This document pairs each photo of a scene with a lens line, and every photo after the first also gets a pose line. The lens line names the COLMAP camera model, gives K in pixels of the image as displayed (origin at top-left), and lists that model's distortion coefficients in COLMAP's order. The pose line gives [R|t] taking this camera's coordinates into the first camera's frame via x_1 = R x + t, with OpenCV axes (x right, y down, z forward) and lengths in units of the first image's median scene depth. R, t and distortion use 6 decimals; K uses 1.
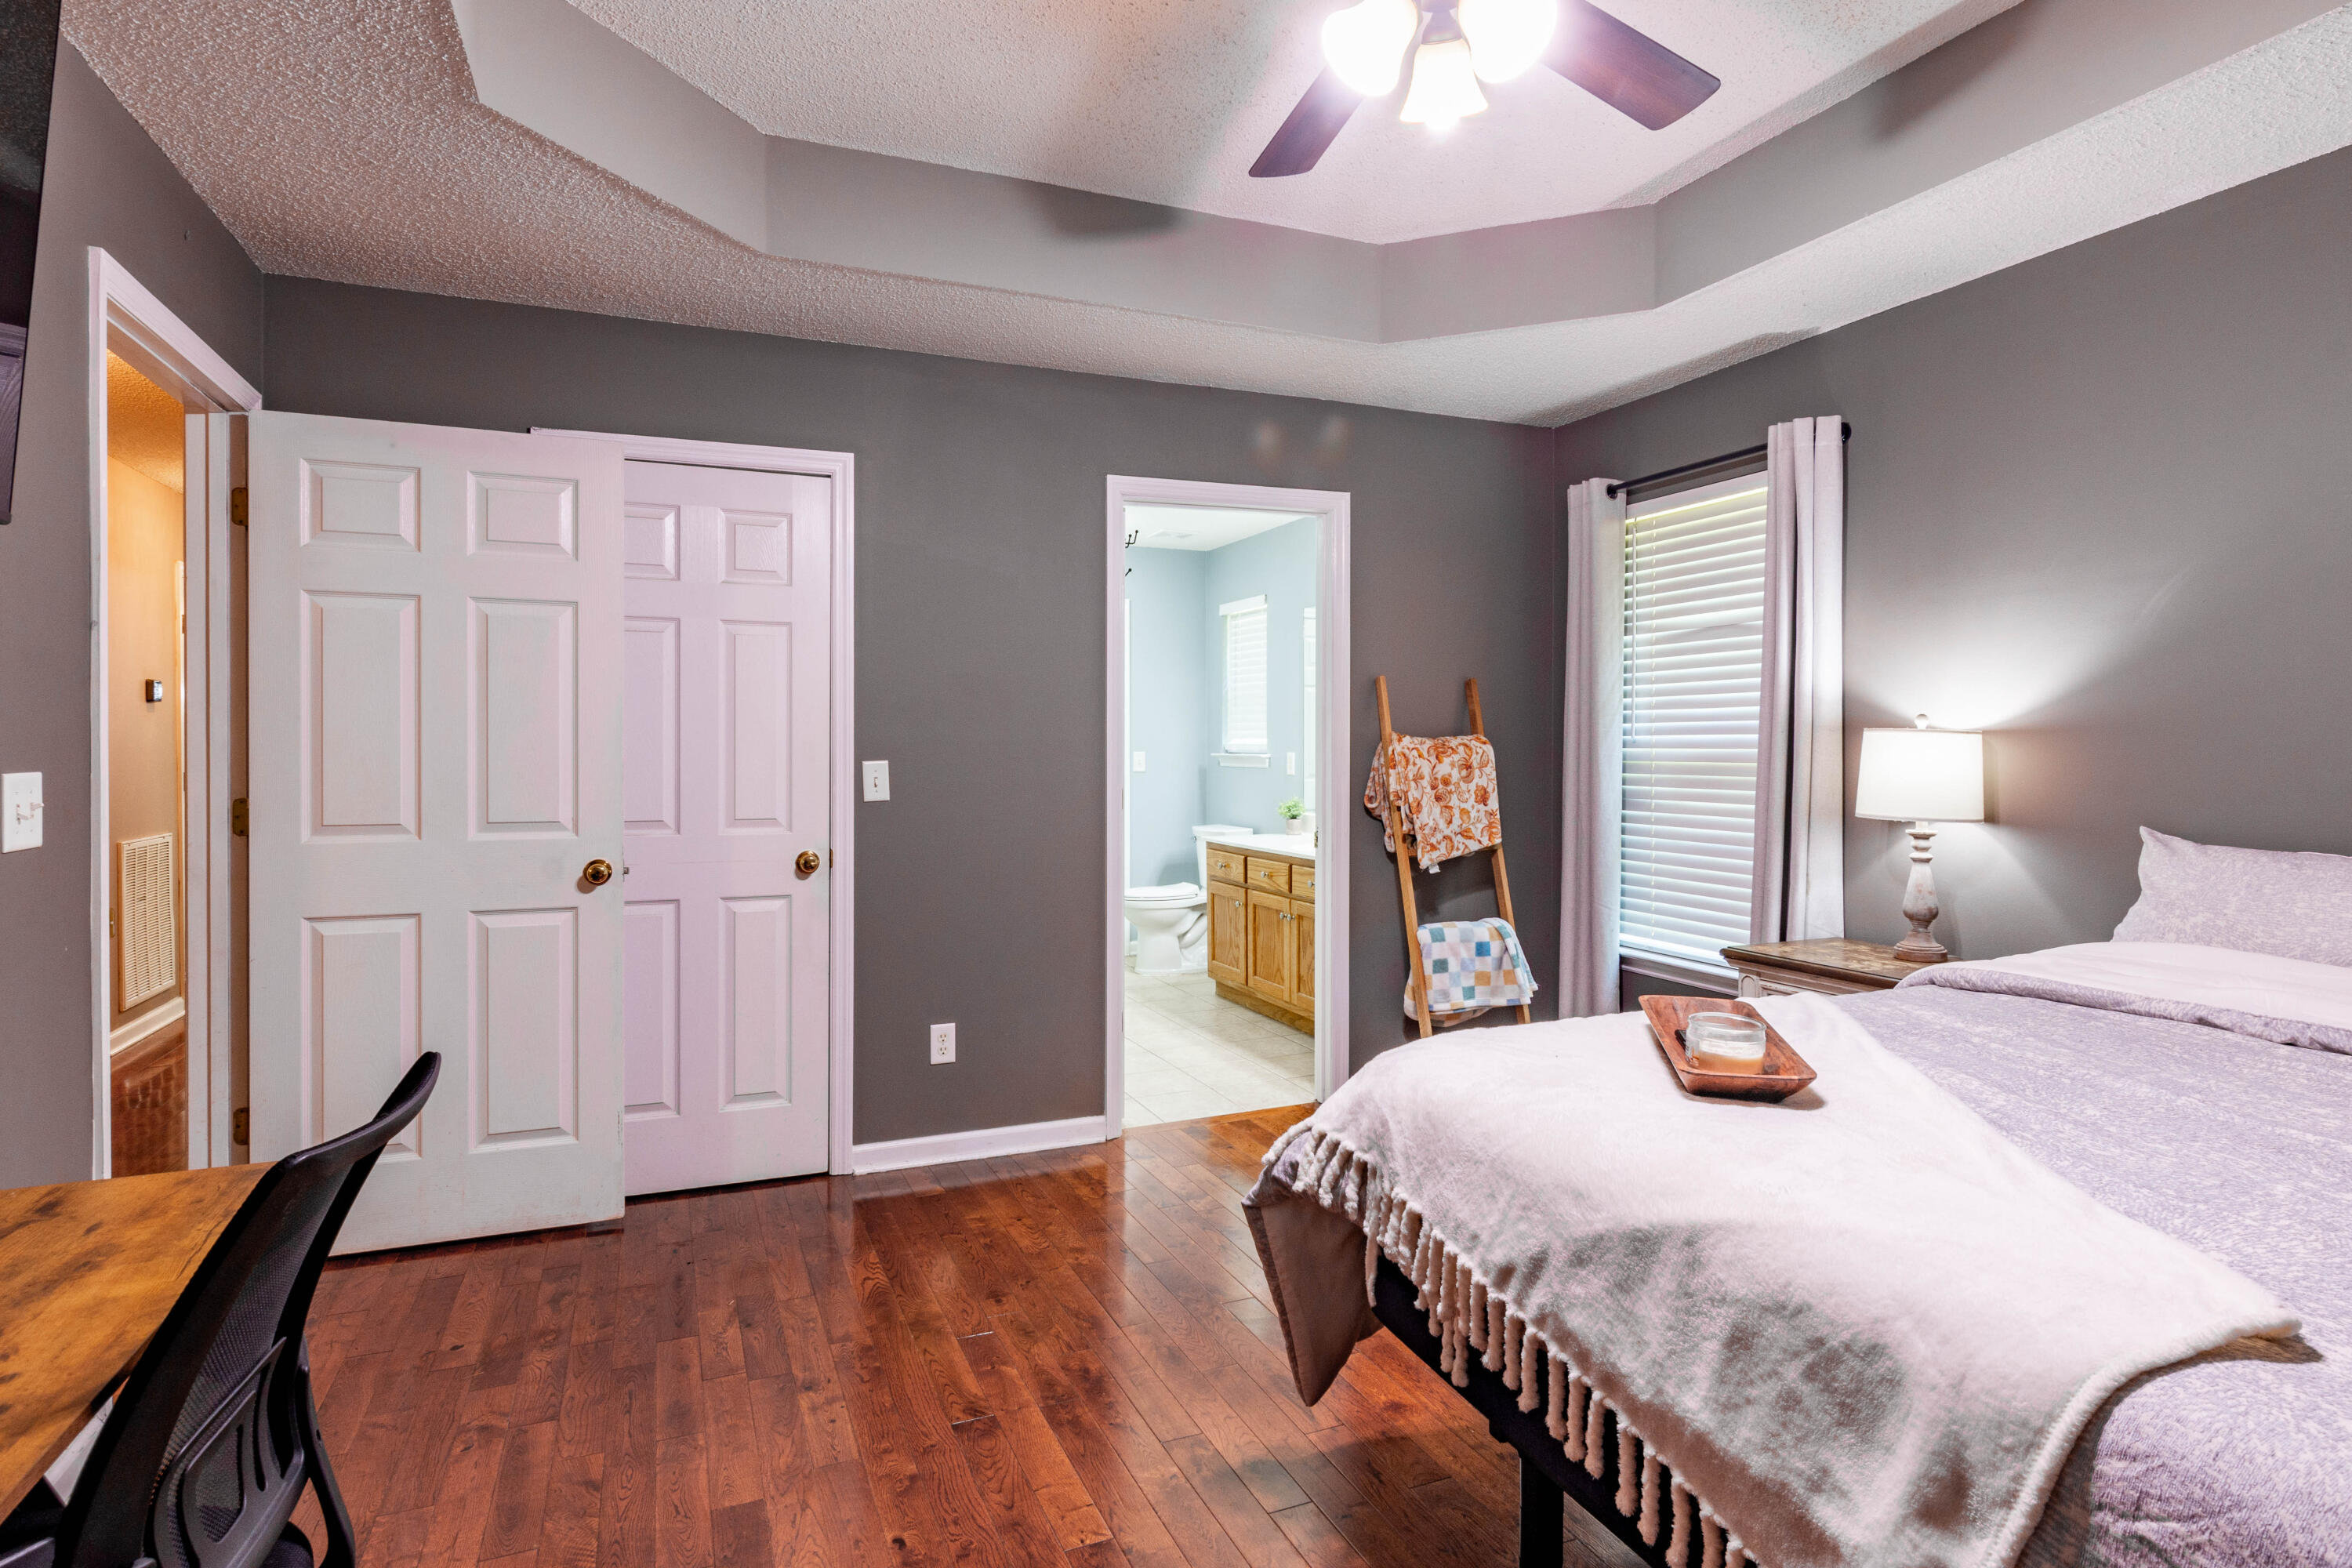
lens RADIAL K [[1207.0, 0, 1155.0], [0, 1207.0, 778.0], [0, 0, 1]] dist [-0.002635, 0.000396]
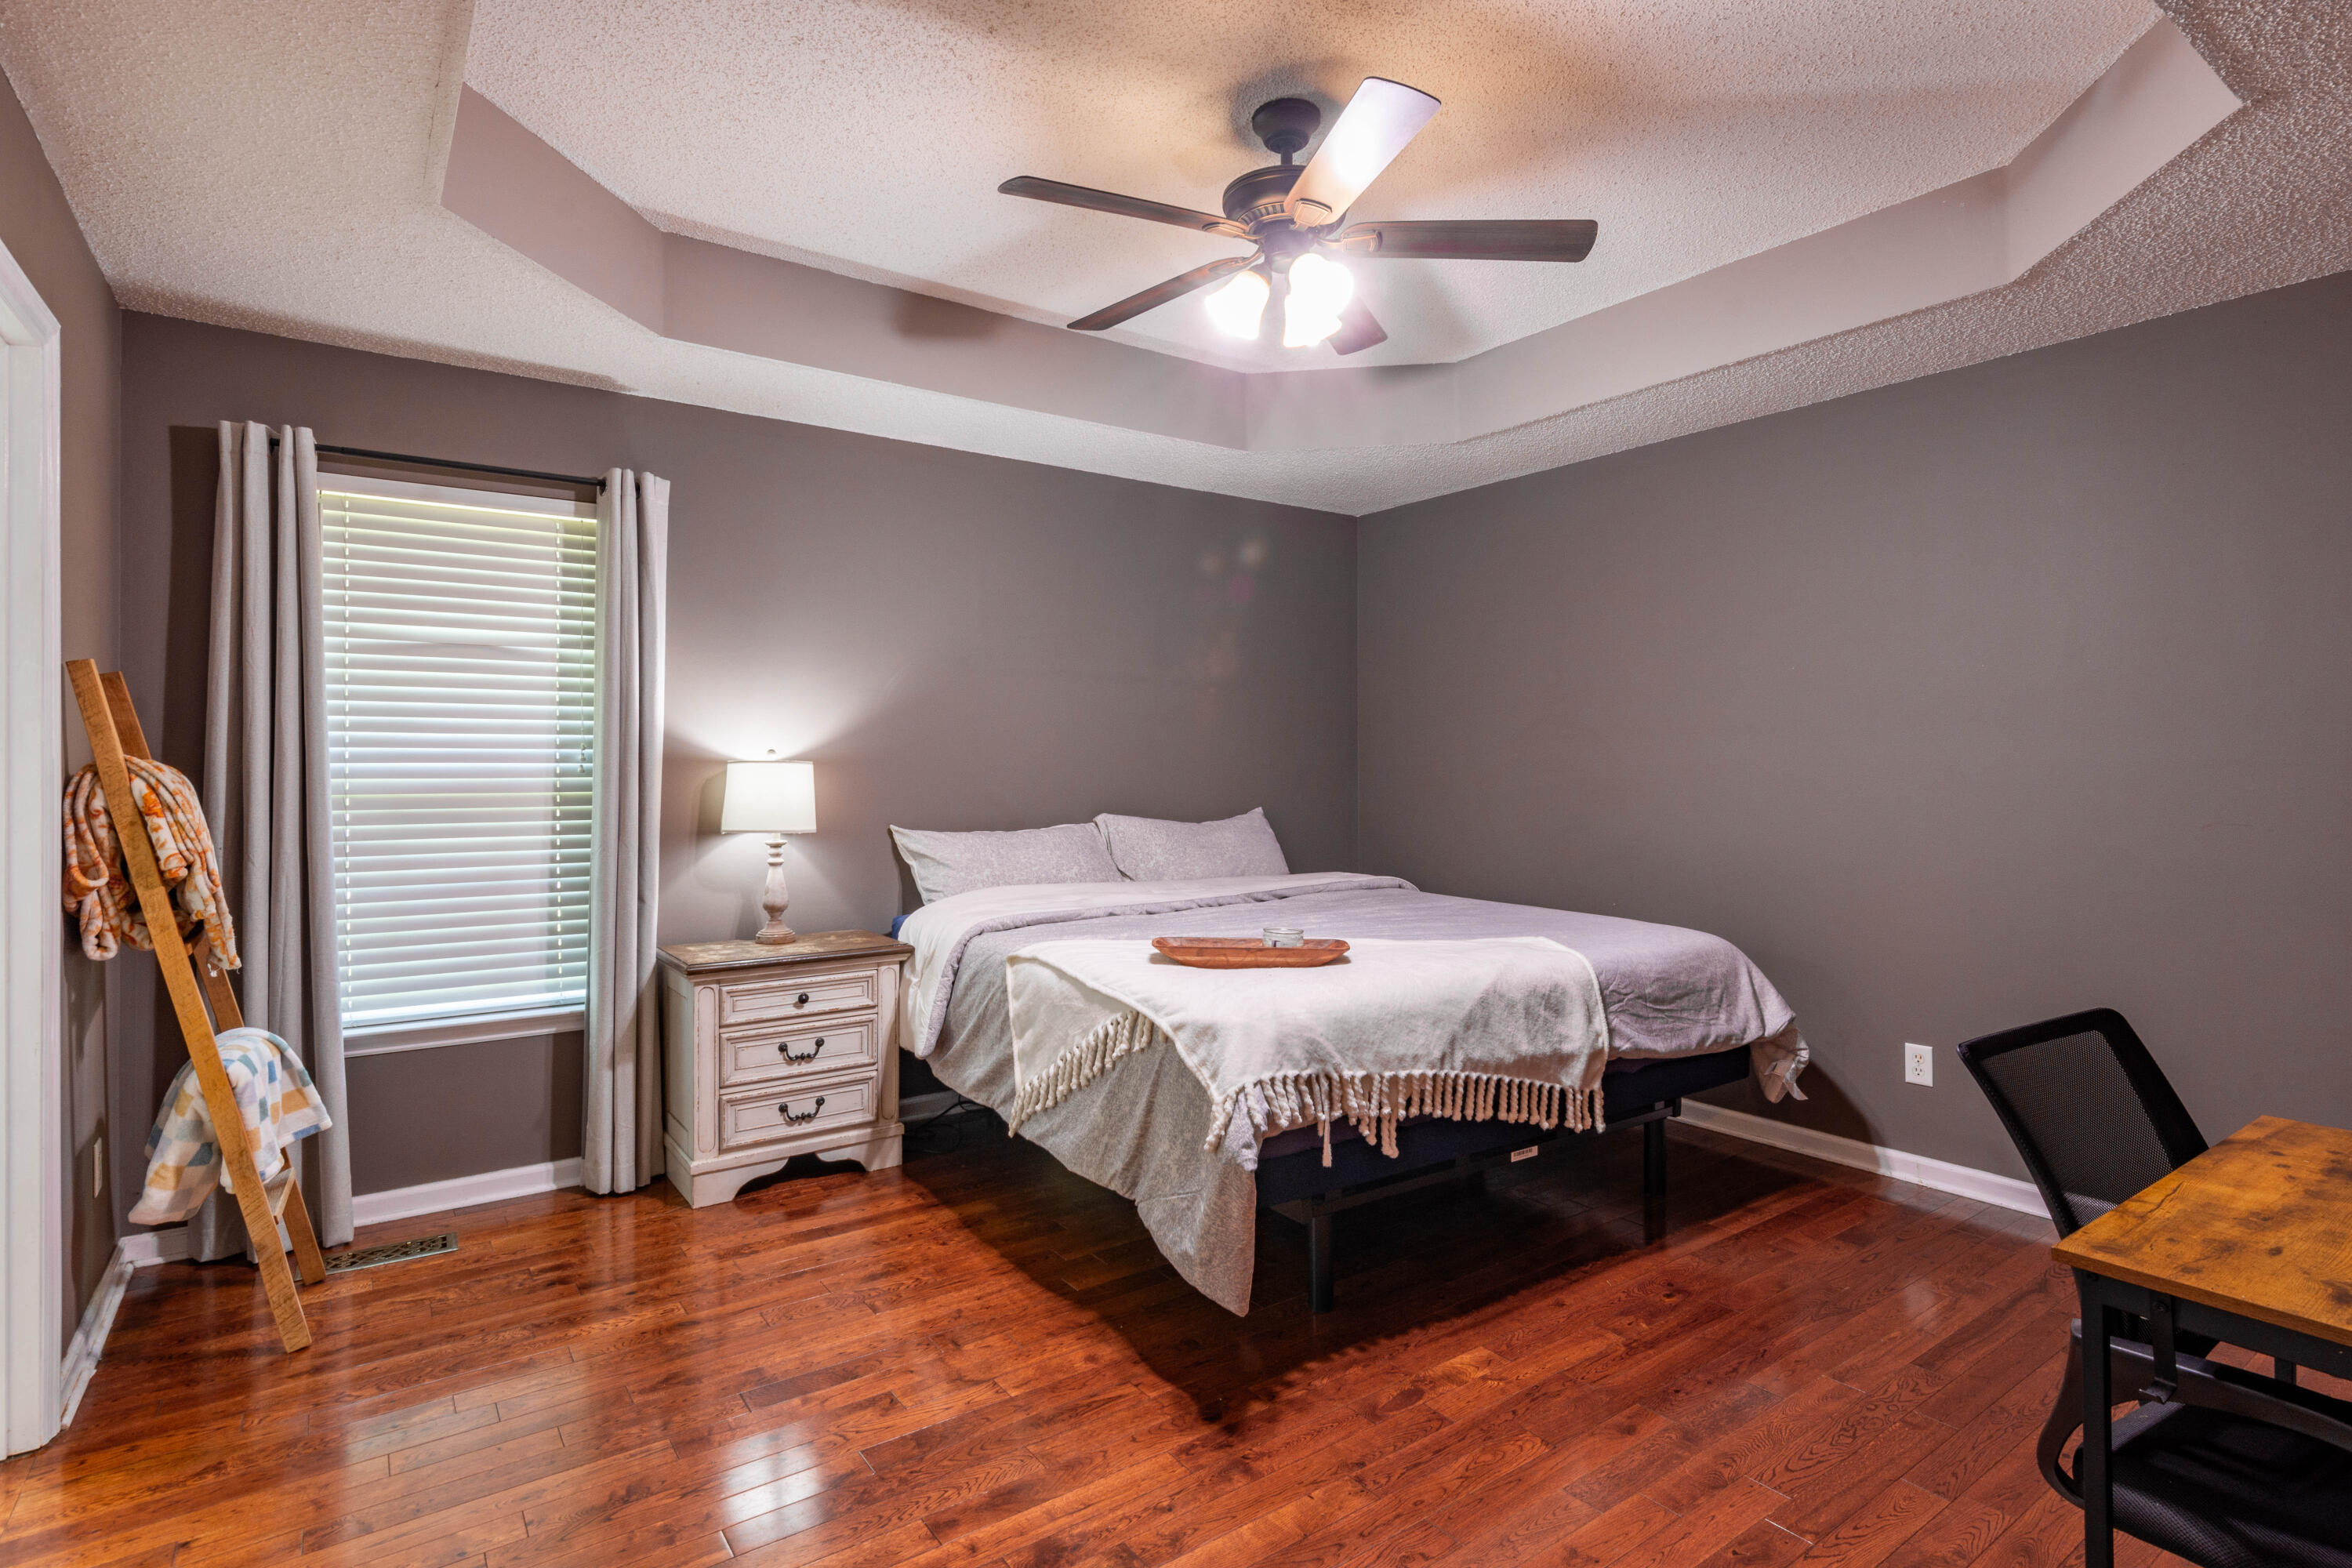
lens RADIAL K [[1207.0, 0, 1155.0], [0, 1207.0, 778.0], [0, 0, 1]] dist [-0.002635, 0.000396]
pose [[-0.223519, -0.008790, 0.974660, -1.286330], [0.027698, 0.999498, 0.015366, -0.057830], [-0.974306, 0.030431, -0.223163, 1.659765]]
